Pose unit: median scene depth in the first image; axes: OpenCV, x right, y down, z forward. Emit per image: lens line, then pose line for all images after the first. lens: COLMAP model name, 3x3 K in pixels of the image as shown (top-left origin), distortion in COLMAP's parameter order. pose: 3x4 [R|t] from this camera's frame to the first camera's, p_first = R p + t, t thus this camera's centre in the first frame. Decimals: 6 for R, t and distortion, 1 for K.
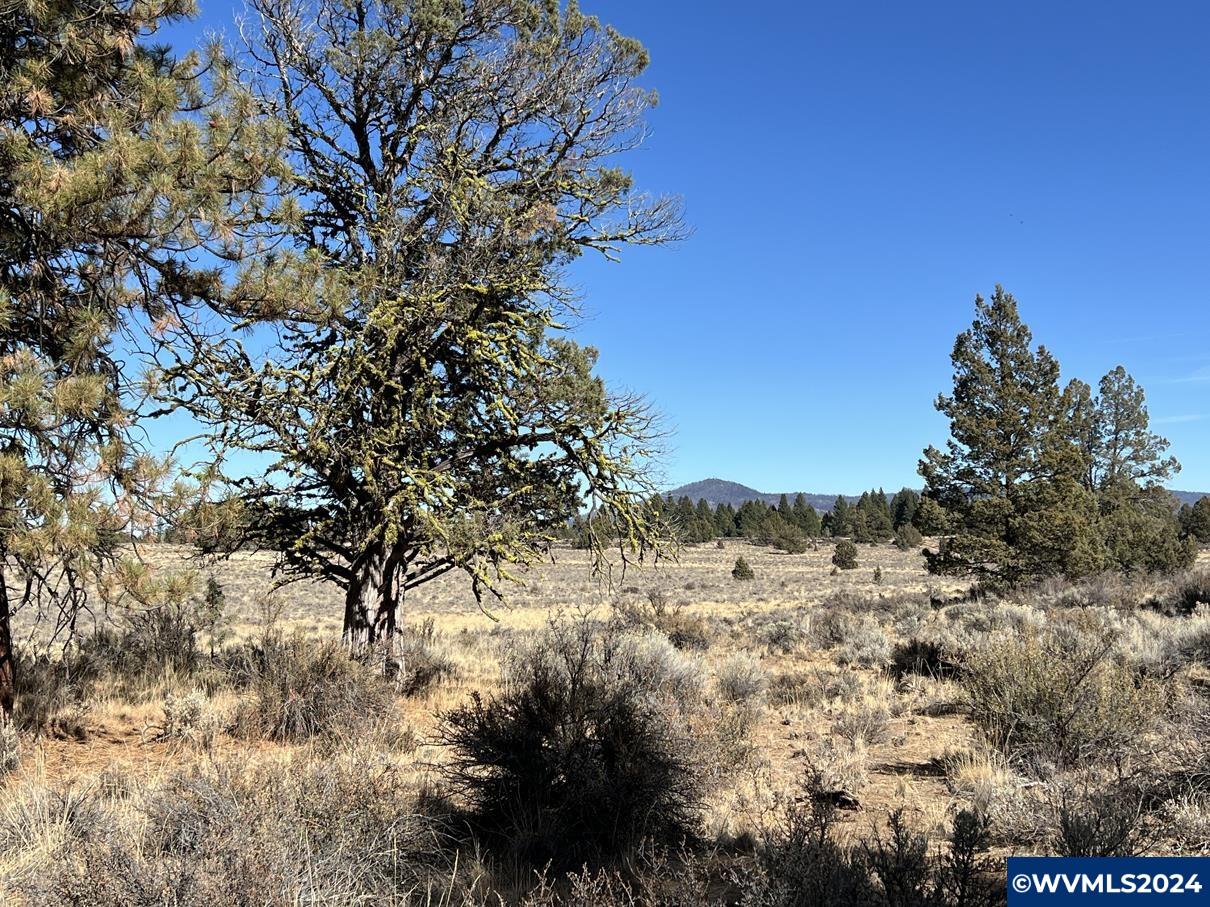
lens RADIAL K [[1486.5, 0, 605.0], [0, 1486.5, 453.5], [0, 0, 1]] dist [-0.001707, -0.019645]
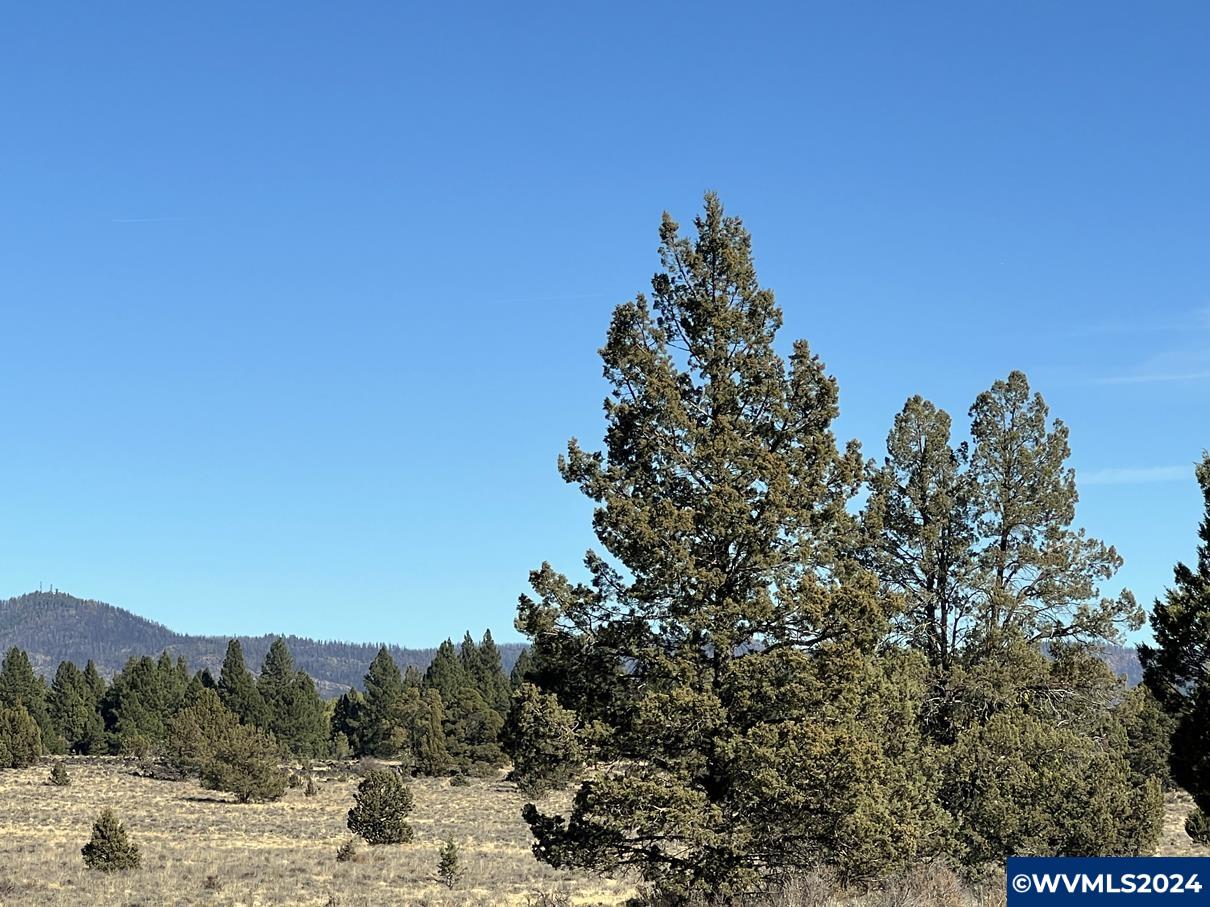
lens RADIAL K [[4074.9, 0, 605.0], [0, 4074.9, 453.5], [0, 0, 1]] dist [-0.126937, 4.618522]
pose [[0.978242, 0.029948, 0.205292, -0.006245], [-0.026575, 0.999463, -0.019171, -0.014727], [-0.205756, 0.013298, 0.978513, -0.149024]]
